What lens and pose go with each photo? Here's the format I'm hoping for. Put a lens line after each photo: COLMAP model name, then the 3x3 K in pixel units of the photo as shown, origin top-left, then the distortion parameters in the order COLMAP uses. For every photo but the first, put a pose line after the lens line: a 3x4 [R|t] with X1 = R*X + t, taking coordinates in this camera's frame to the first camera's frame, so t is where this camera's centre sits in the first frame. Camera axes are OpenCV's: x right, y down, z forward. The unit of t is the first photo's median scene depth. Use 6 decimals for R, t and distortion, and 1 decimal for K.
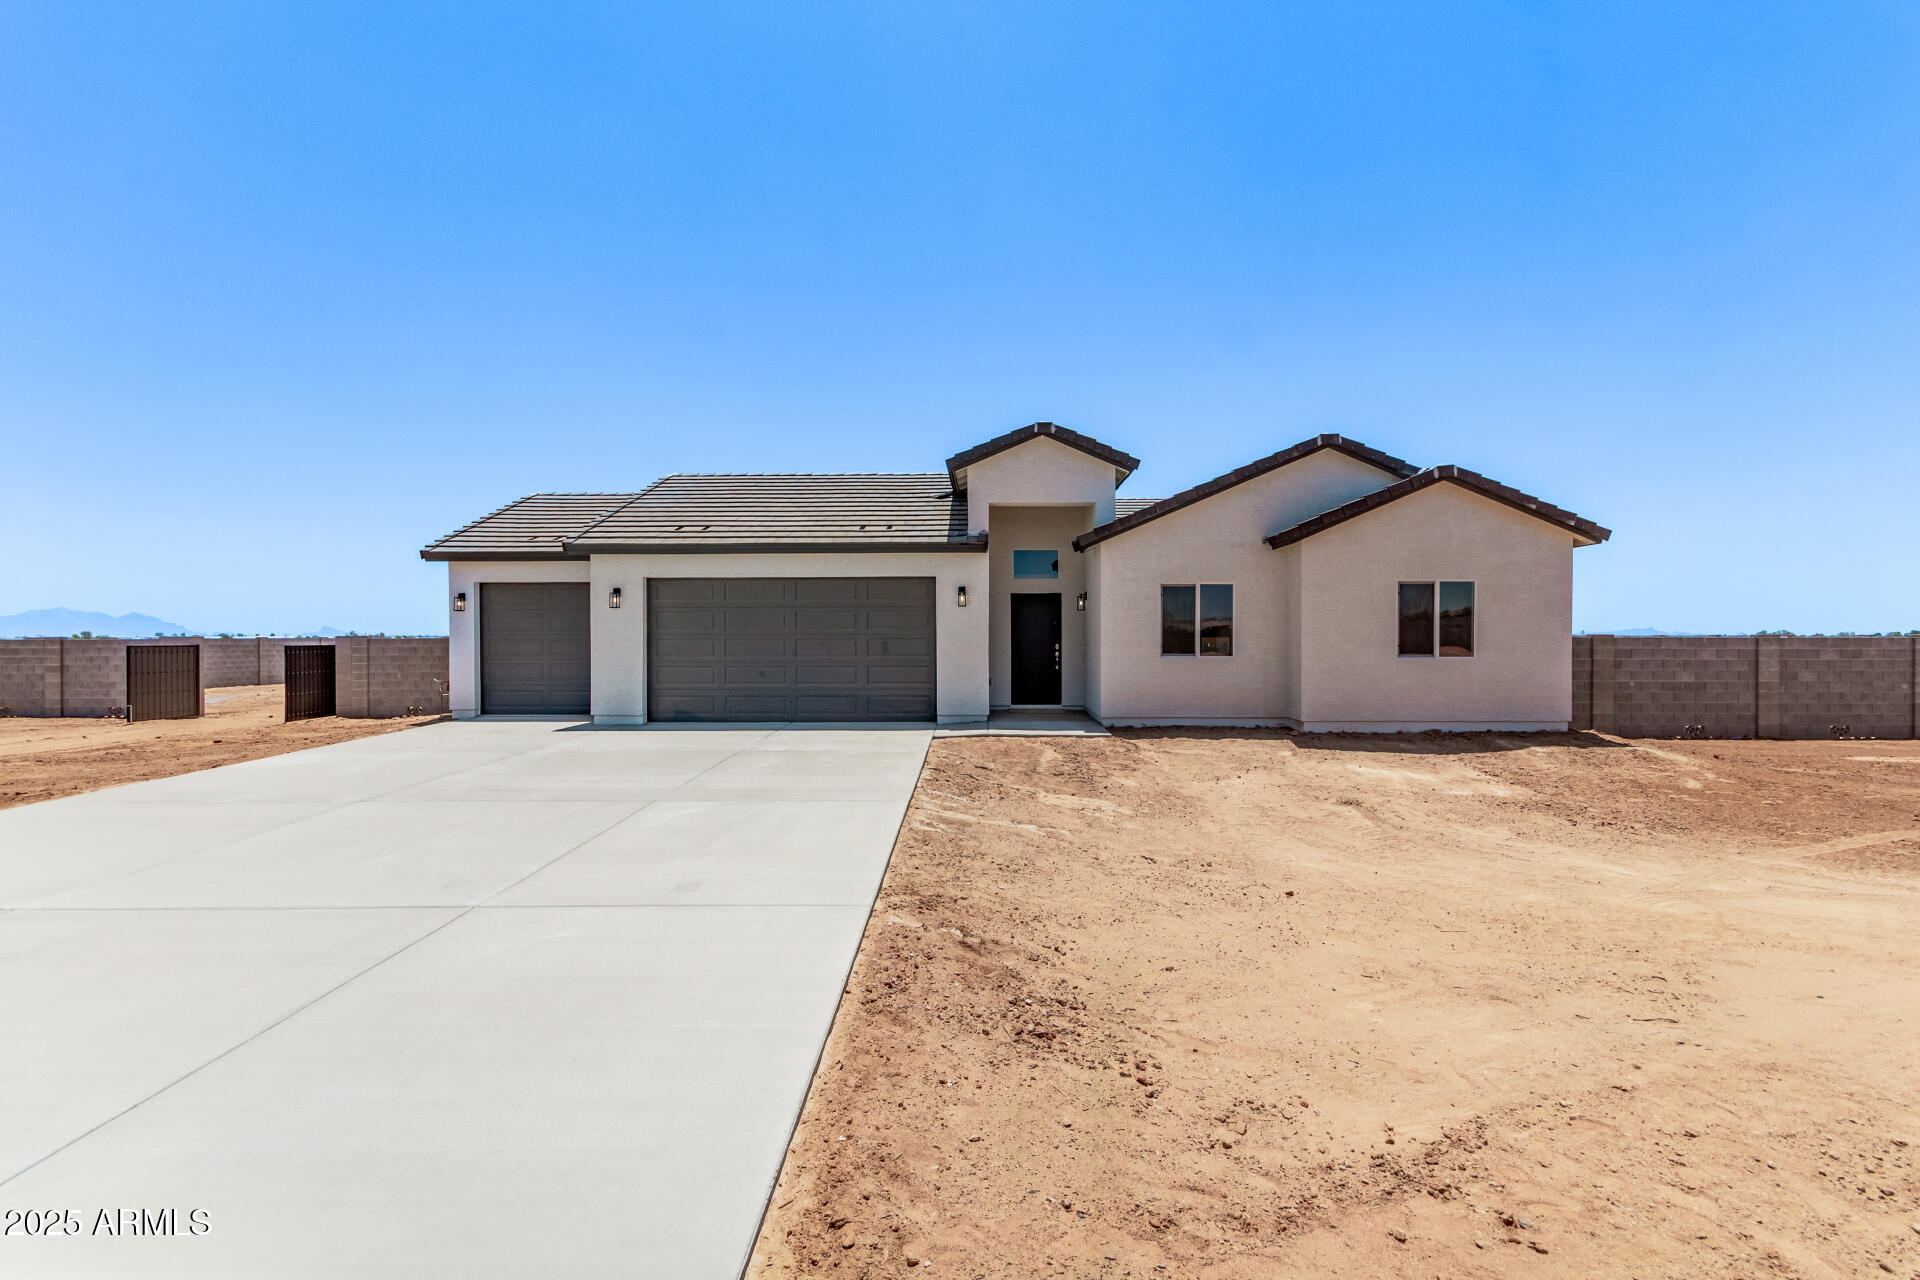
lens RADIAL K [[953.9, 0, 961.6], [0, 953.9, 654.6], [0, 0, 1]] dist [0.000809, 0.000012]
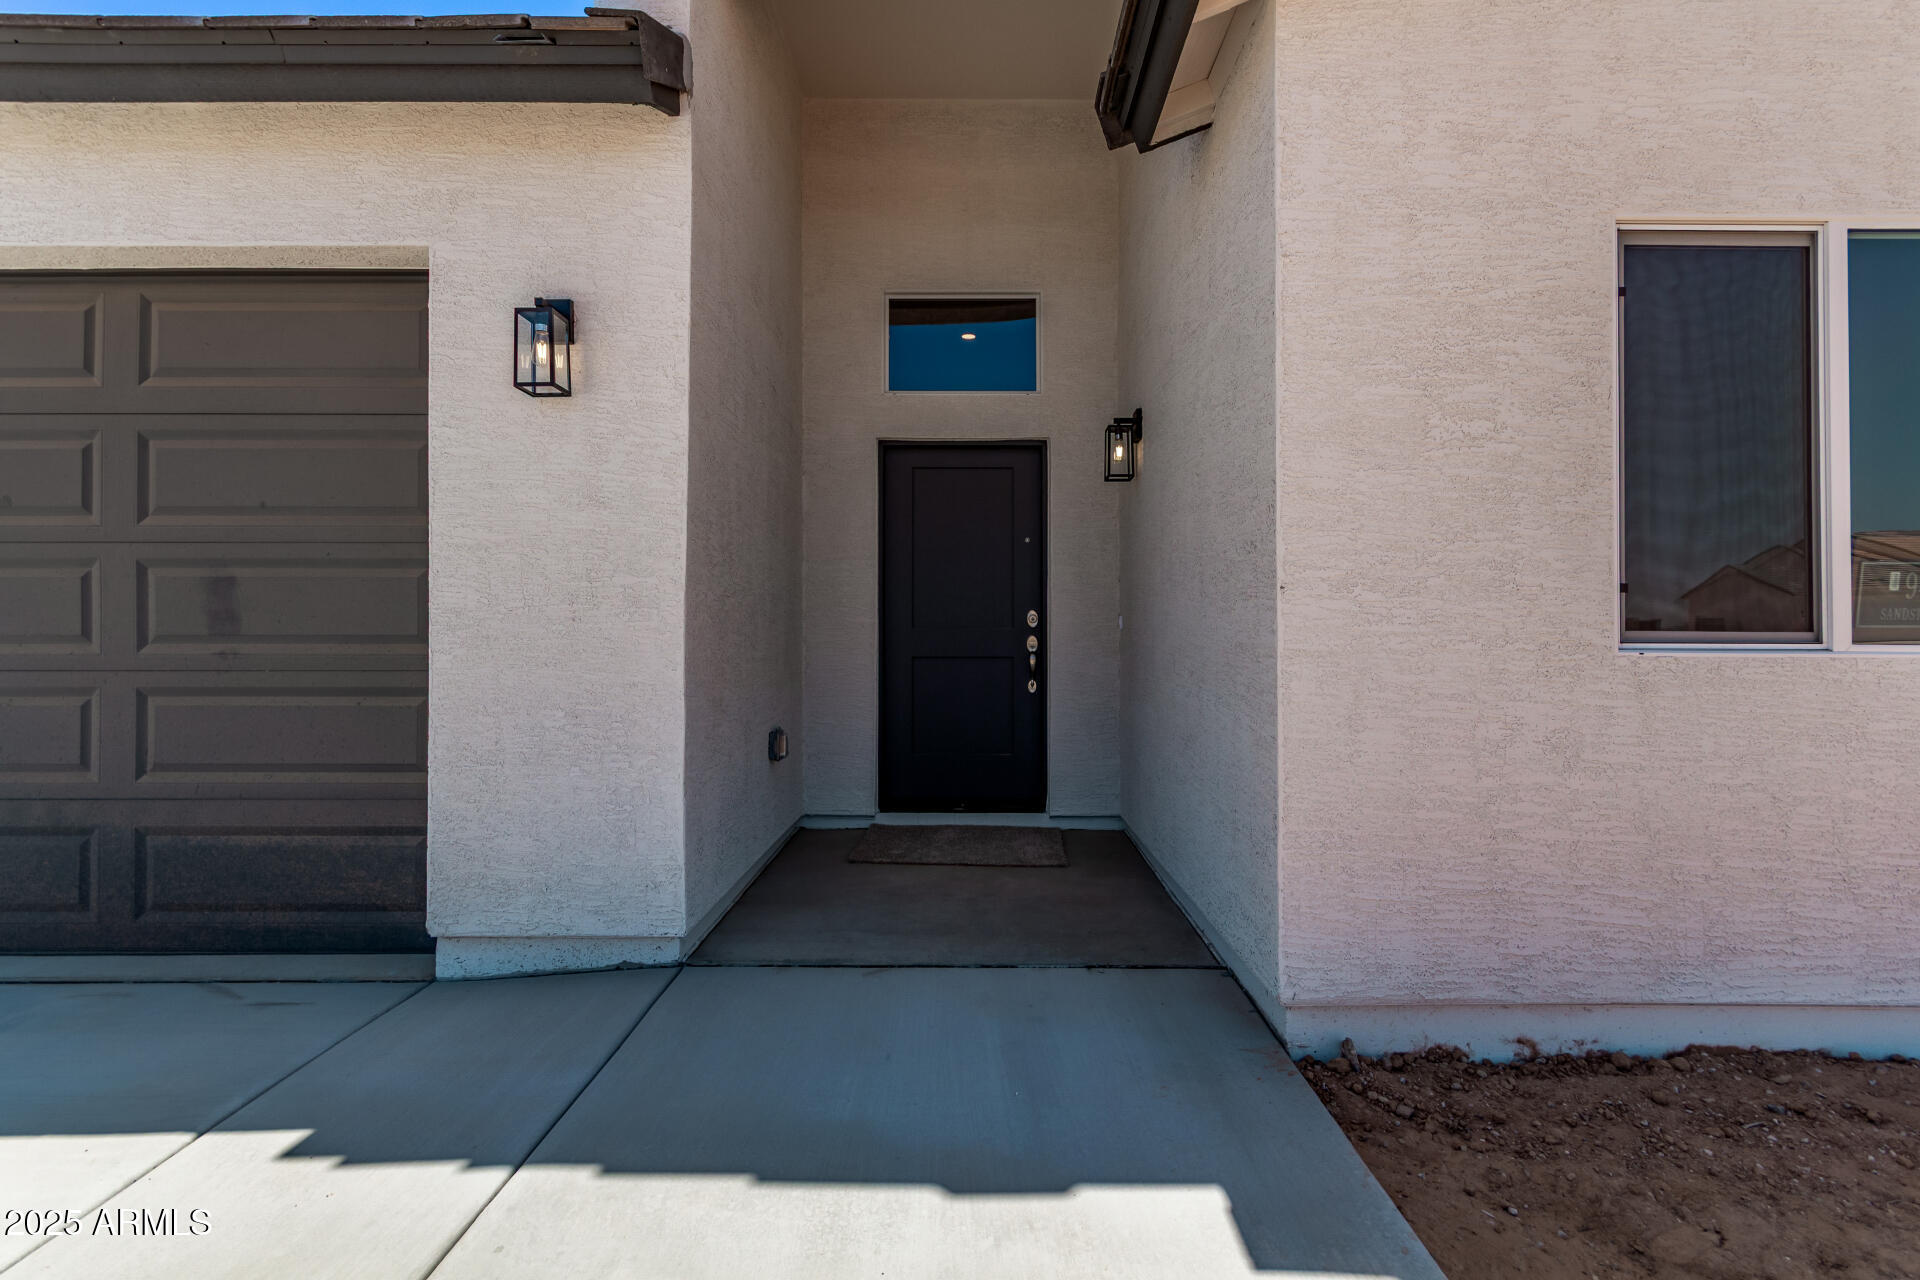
lens RADIAL K [[918.1, 0, 960.0], [0, 918.1, 640.0], [0, 0, 1]] dist [0.002988, 0.000950]
pose [[0.999968, 0.001951, 0.007816, 0.083715], [-0.001812, 0.999840, -0.017778, 0.003859], [-0.007849, 0.017764, 0.999811, 0.792269]]
